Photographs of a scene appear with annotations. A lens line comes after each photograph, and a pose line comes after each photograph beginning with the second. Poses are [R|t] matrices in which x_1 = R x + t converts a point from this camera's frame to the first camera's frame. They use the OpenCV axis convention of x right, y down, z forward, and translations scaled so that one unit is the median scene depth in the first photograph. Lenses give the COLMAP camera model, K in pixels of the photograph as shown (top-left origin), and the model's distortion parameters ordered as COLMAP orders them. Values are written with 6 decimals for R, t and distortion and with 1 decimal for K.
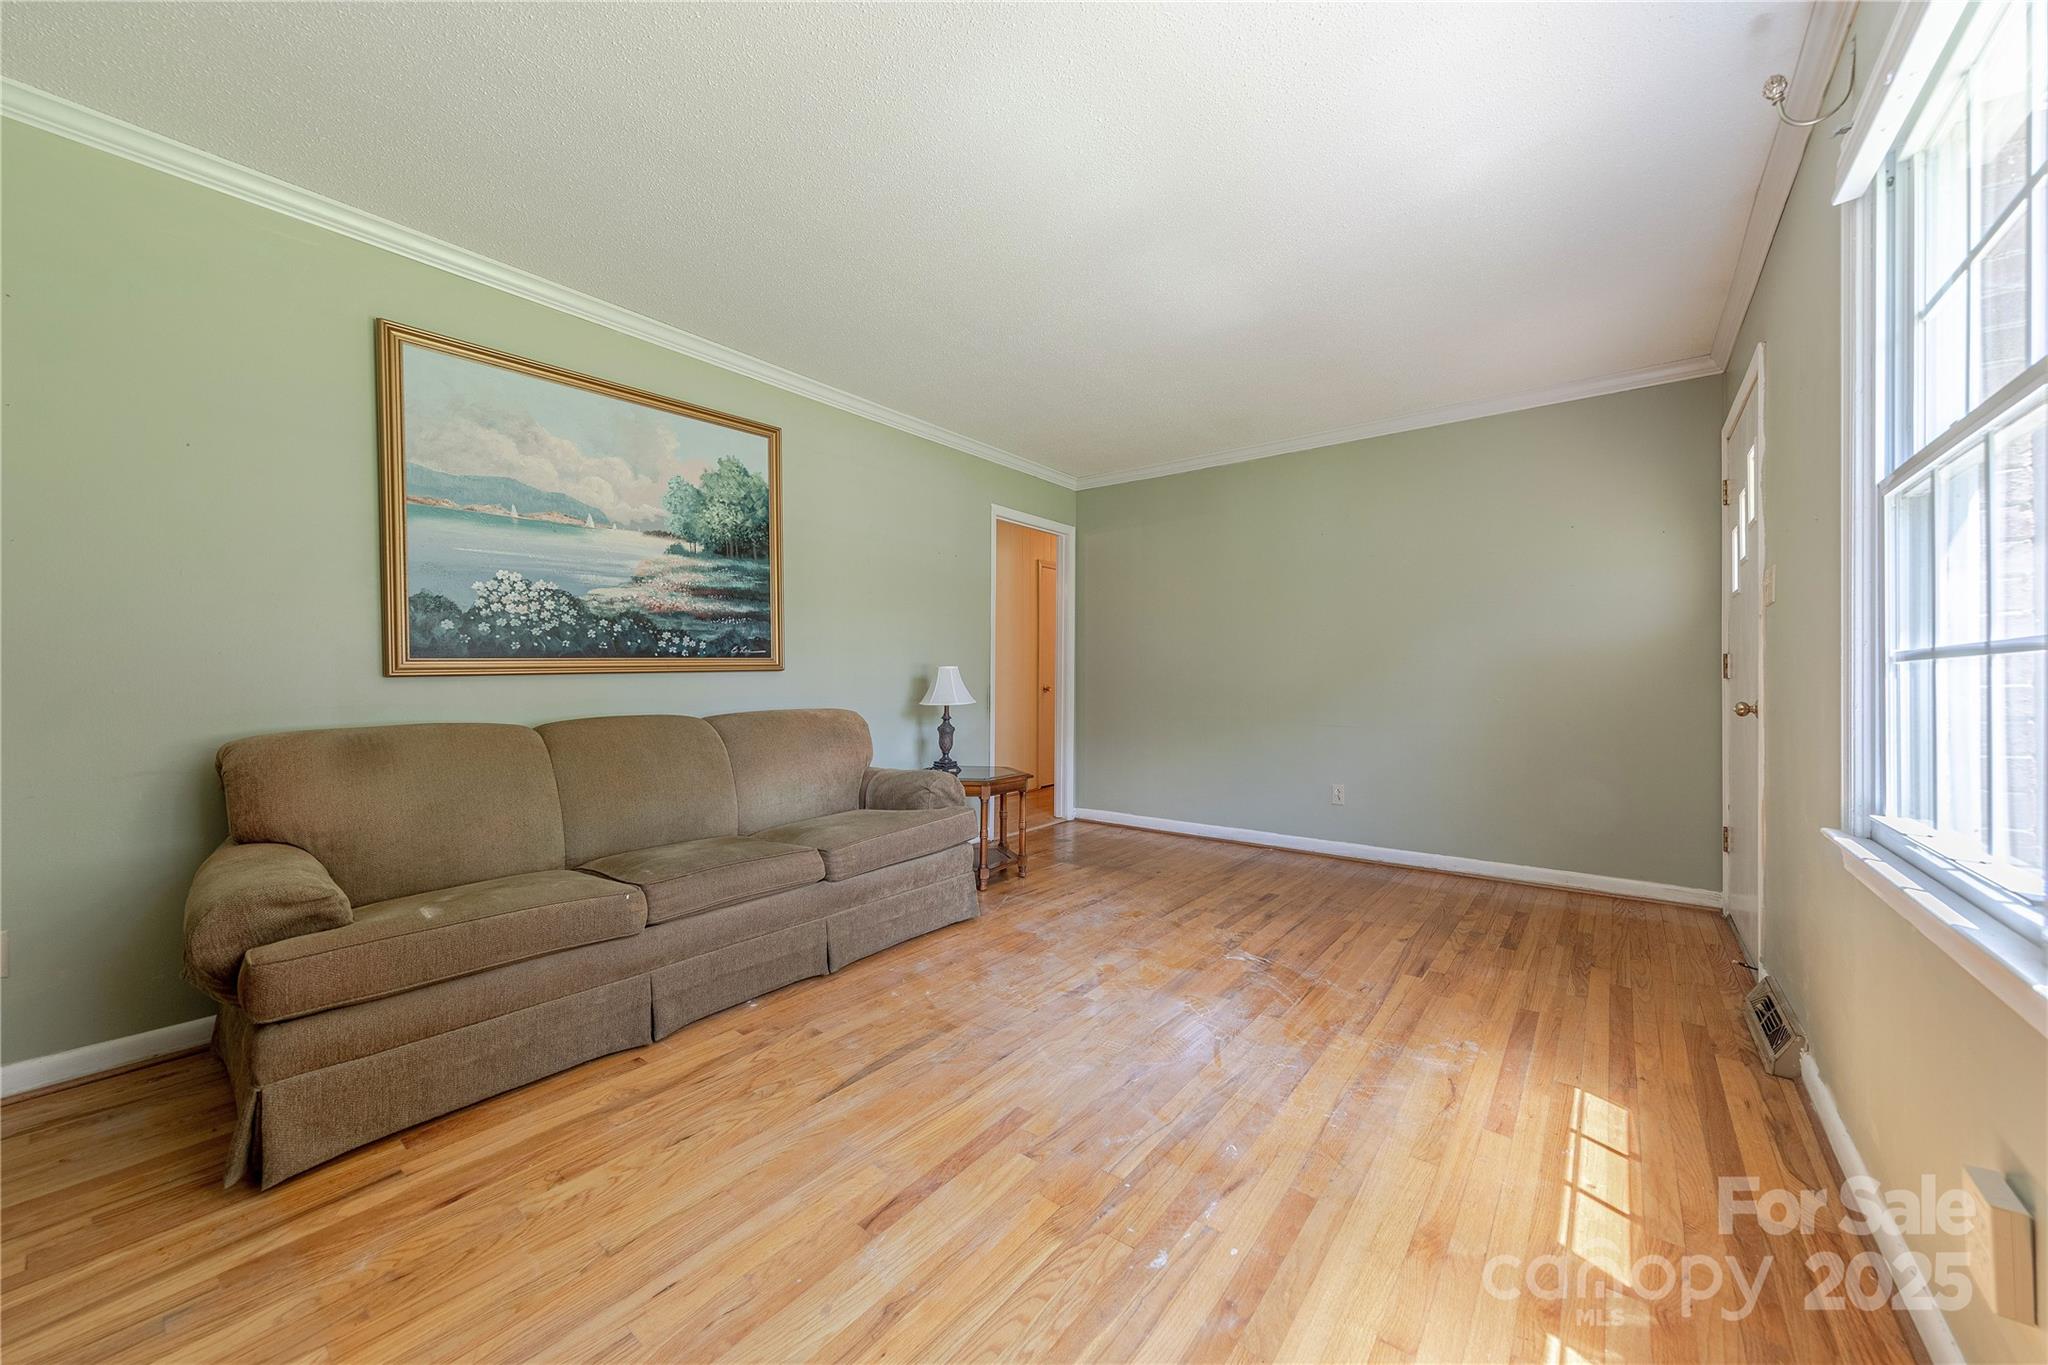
lens RADIAL K [[771.3, 0, 1026.1], [0, 771.3, 677.1], [0, 0, 1]] dist [0.002085, 0.000215]
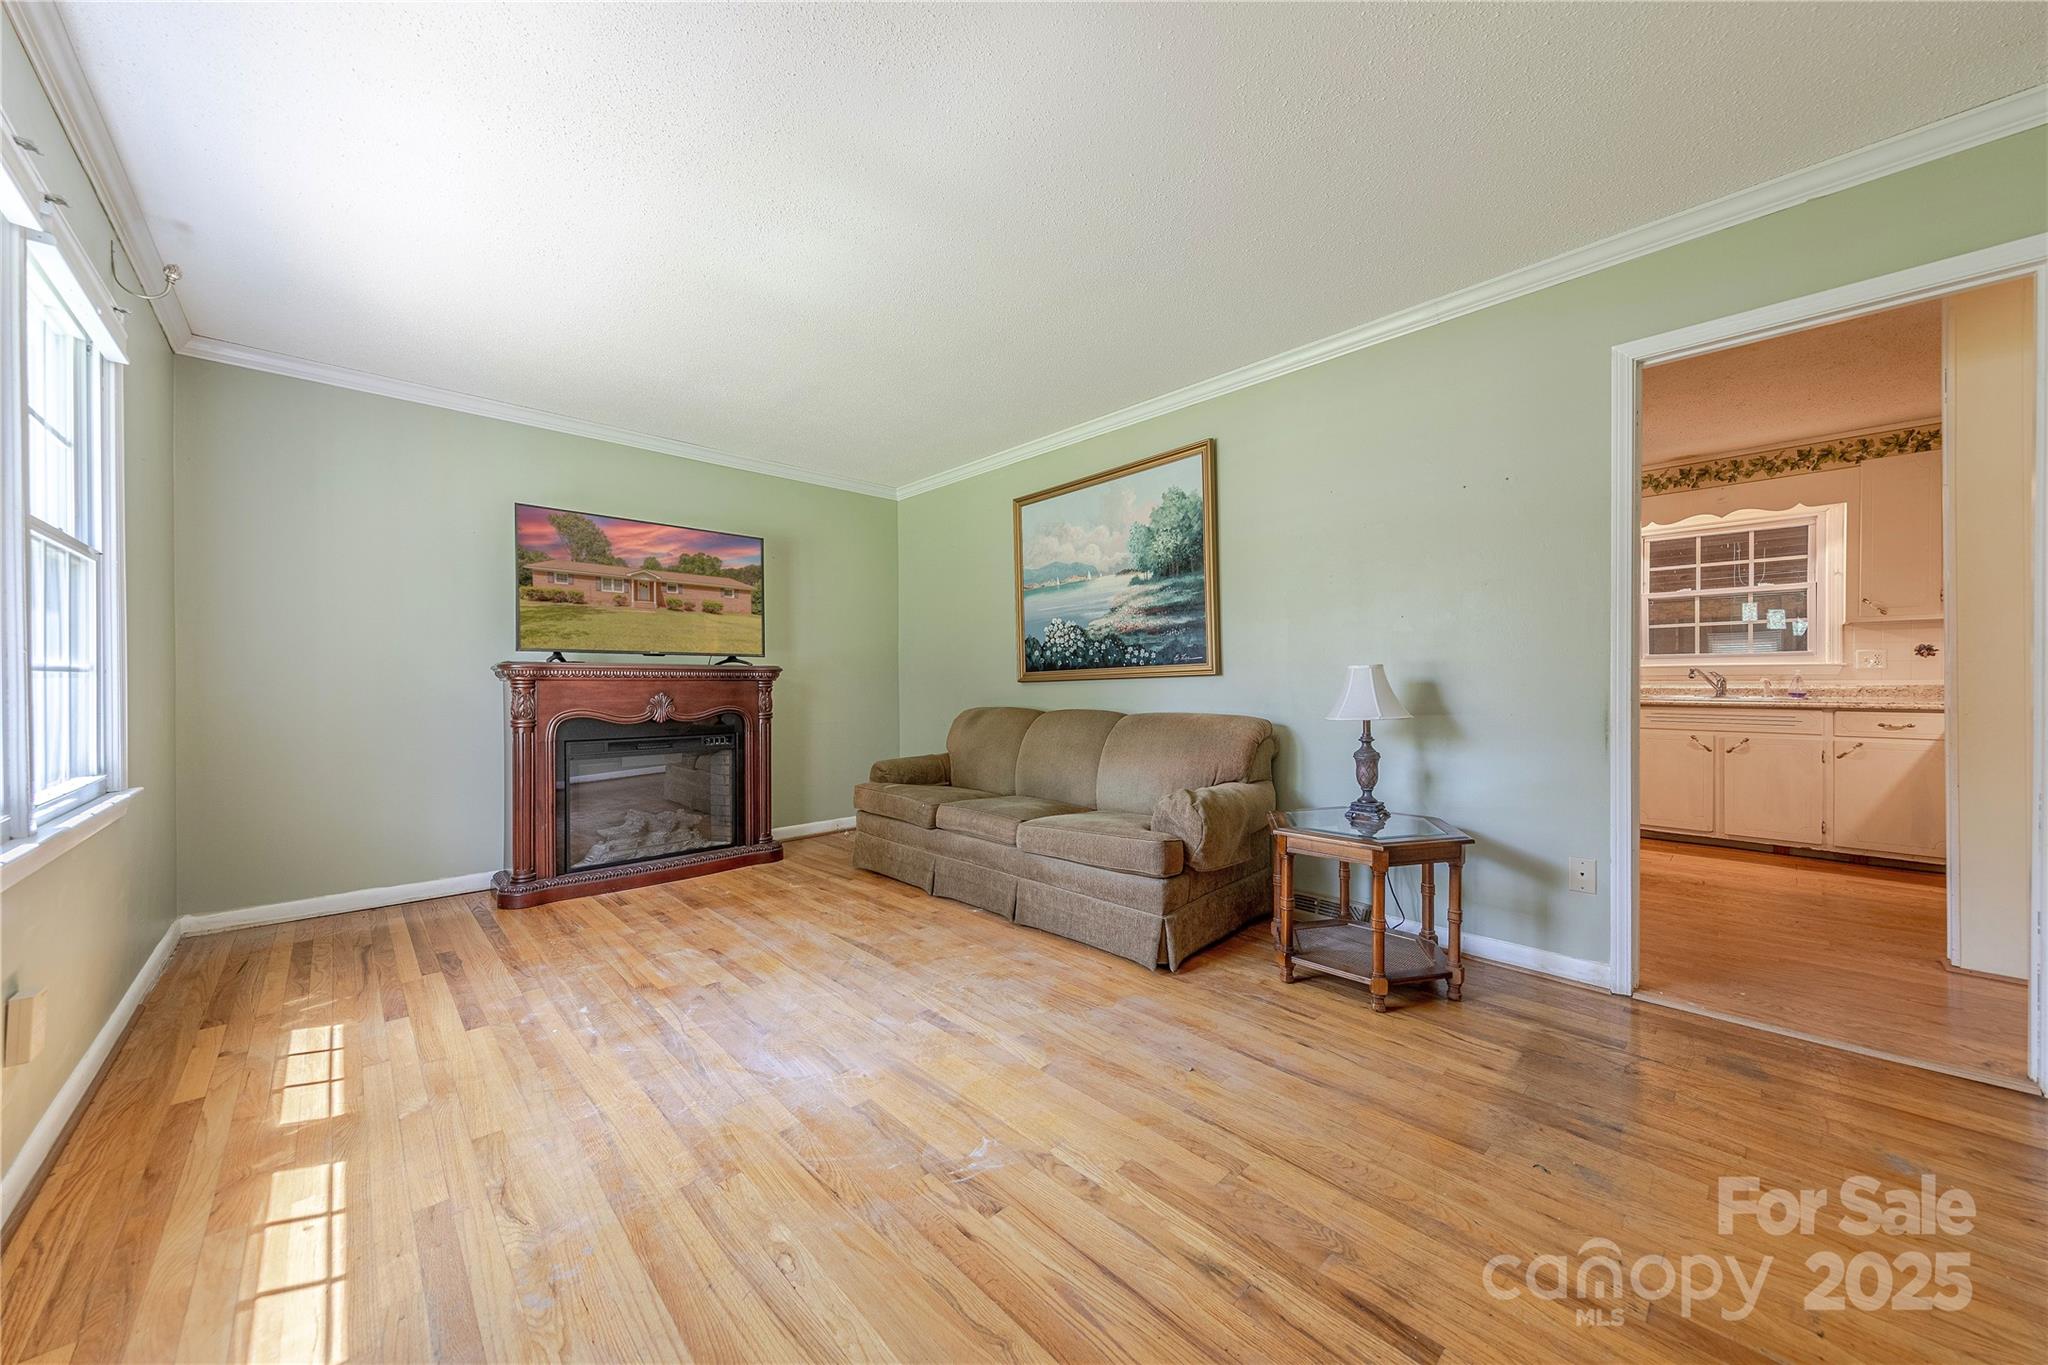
lens RADIAL K [[717.1, 0, 1024.0], [0, 717.1, 682.5], [0, 0, 1]] dist [0.001286, 0.000025]
pose [[-0.156065, -0.001737, -0.987745, 0.736742], [0.003194, 0.999992, -0.002264, 0.002859], [0.987742, -0.003508, -0.156059, 1.009186]]
